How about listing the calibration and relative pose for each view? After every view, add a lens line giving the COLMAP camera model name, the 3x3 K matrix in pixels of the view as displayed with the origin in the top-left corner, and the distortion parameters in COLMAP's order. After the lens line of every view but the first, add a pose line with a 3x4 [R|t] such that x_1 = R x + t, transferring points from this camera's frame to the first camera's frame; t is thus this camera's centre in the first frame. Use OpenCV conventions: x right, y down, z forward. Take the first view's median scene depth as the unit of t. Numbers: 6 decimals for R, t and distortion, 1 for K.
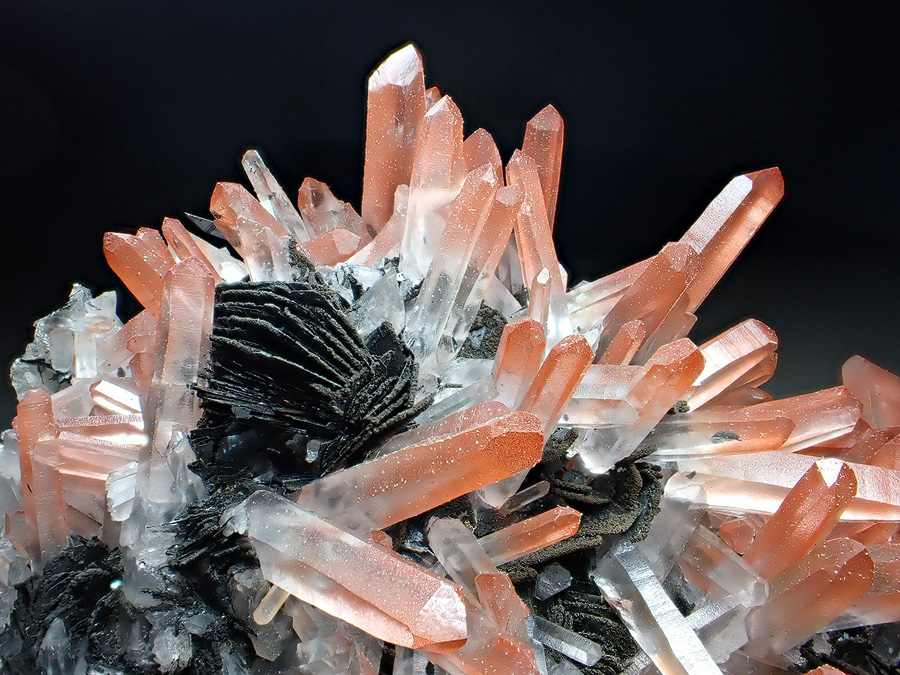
lens RADIAL K [[885.1, 0, 454.8], [0, 885.1, 337.4], [0, 0, 1]] dist [-0.016767, 0.000000]
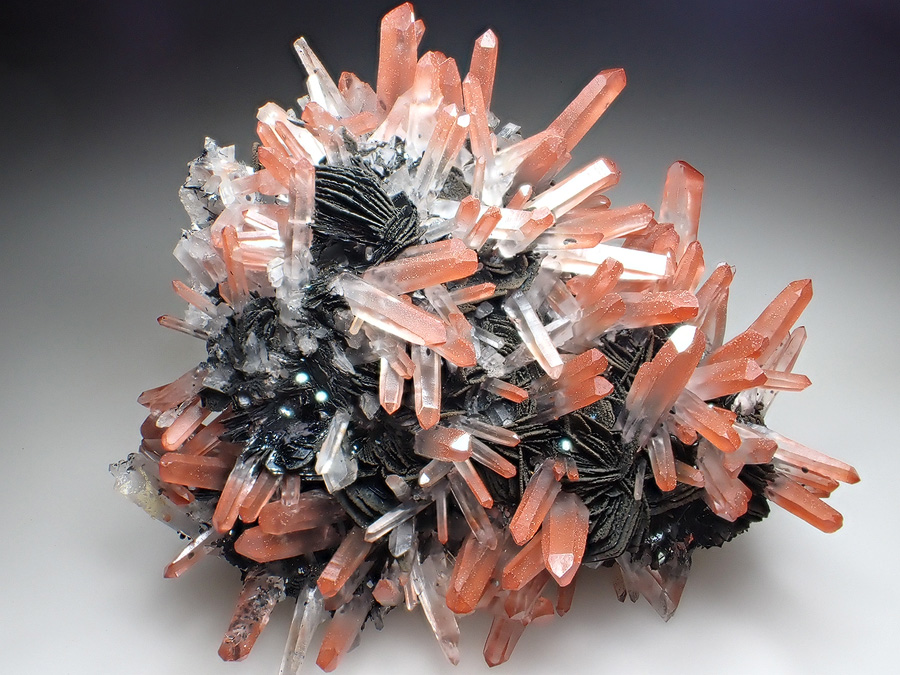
lens RADIAL K [[885.1, 0, 449.5], [0, 885.1, 338.4], [0, 0, 1]] dist [-0.016767, 0.000000]
pose [[0.999200, -0.017721, 0.035845, -0.048938], [0.003473, 0.931510, 0.363700, -0.434020], [-0.039835, -0.363285, 0.930826, -0.996407]]
